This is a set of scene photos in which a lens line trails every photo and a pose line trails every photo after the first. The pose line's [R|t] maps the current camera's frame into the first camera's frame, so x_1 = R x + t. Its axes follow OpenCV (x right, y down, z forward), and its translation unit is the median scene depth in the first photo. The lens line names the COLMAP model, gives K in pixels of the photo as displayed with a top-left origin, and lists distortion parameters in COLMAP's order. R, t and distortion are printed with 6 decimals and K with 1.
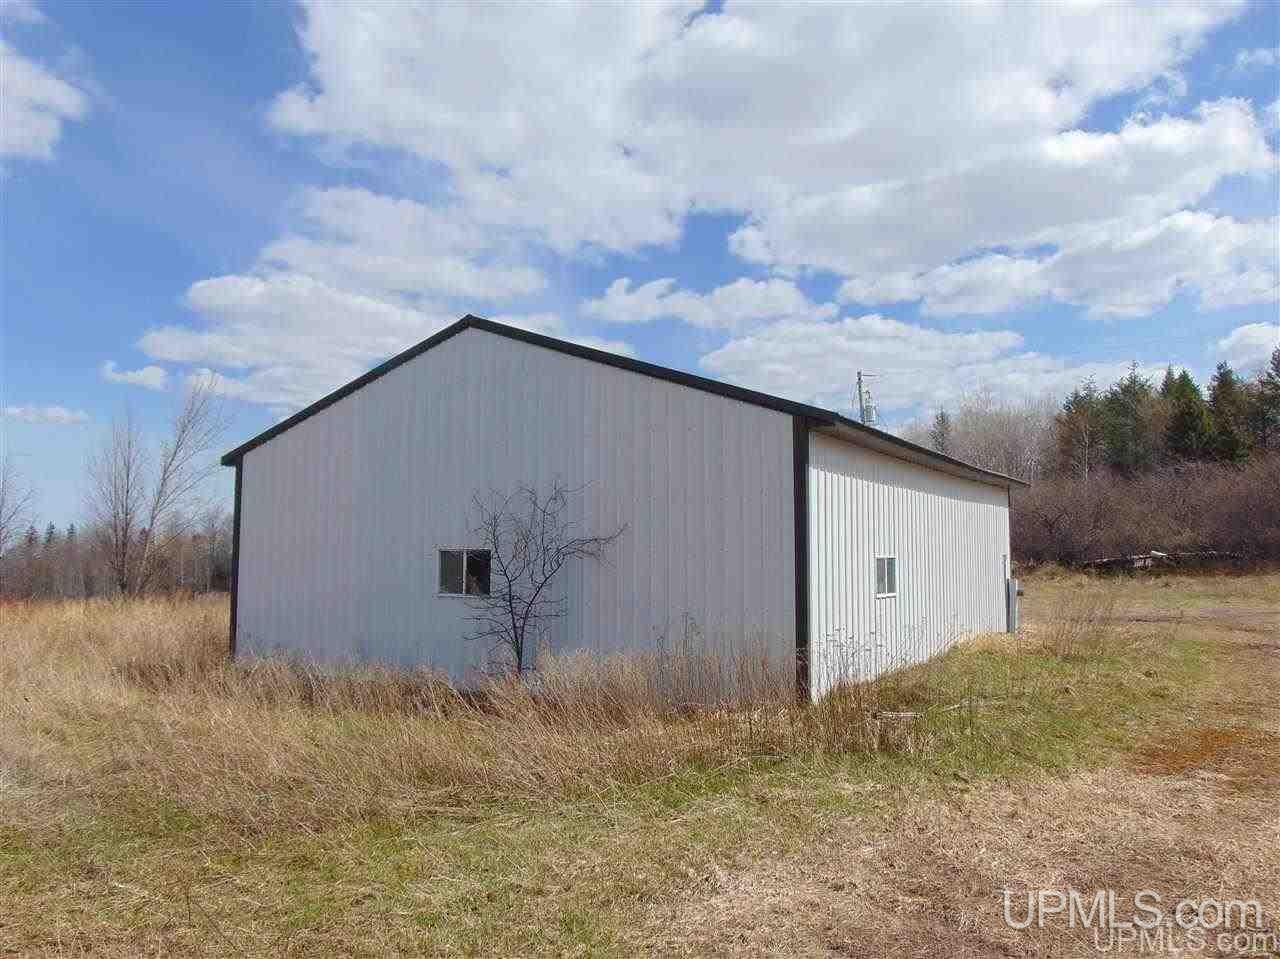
lens RADIAL K [[937.5, 0, 640.0], [0, 937.5, 479.5], [0, 0, 1]] dist [0.002310, 0.002300]
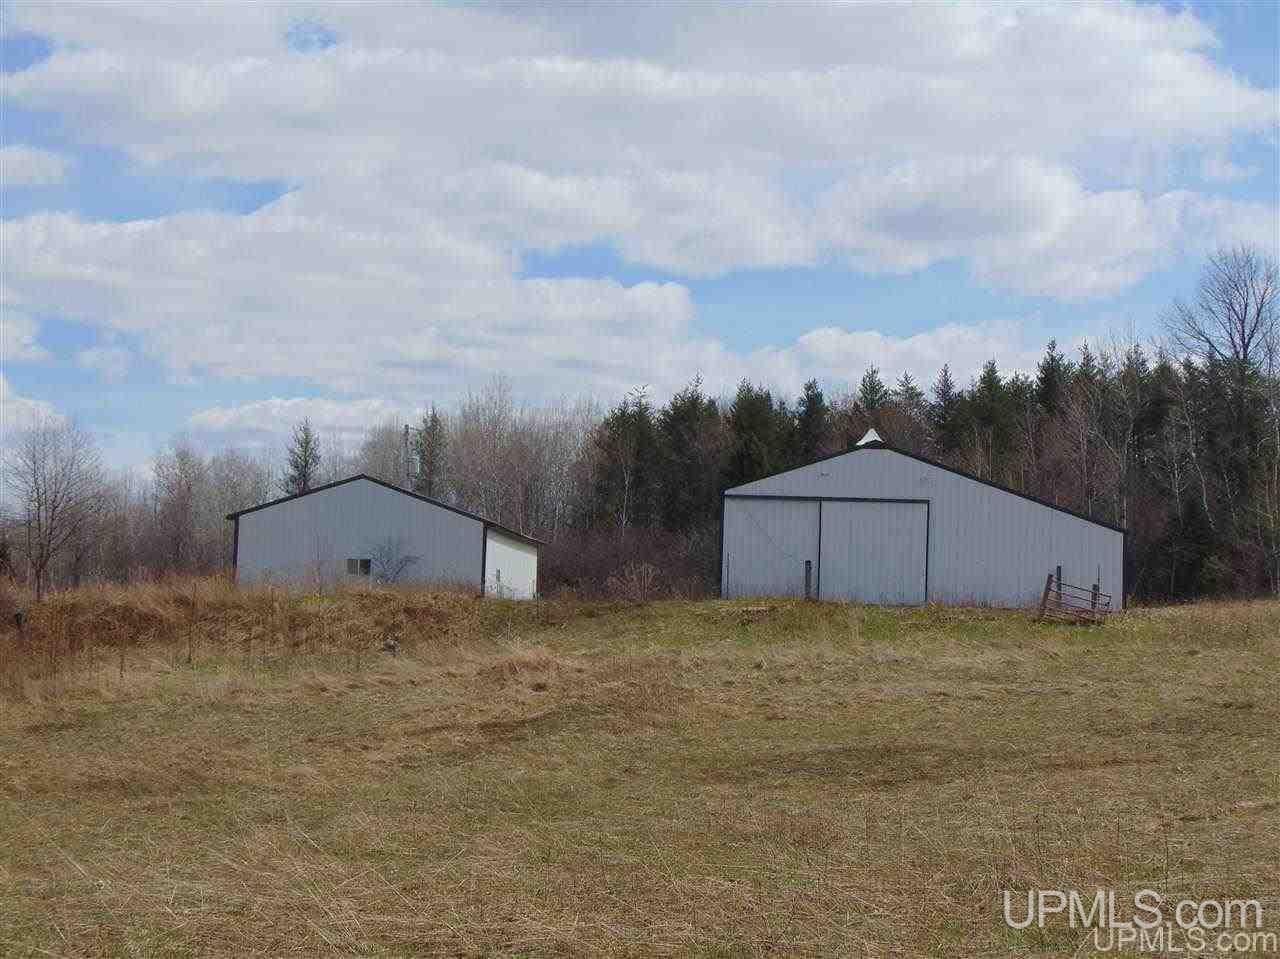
lens RADIAL K [[2646.2, 0, 640.0], [0, 2646.2, 479.5], [0, 0, 1]] dist [-0.010331, -0.011969]
pose [[0.909156, 0.068464, 0.410790, -1.746665], [-0.068894, 0.997529, -0.013776, -0.071179], [-0.410718, -0.015776, 0.911626, -4.255992]]
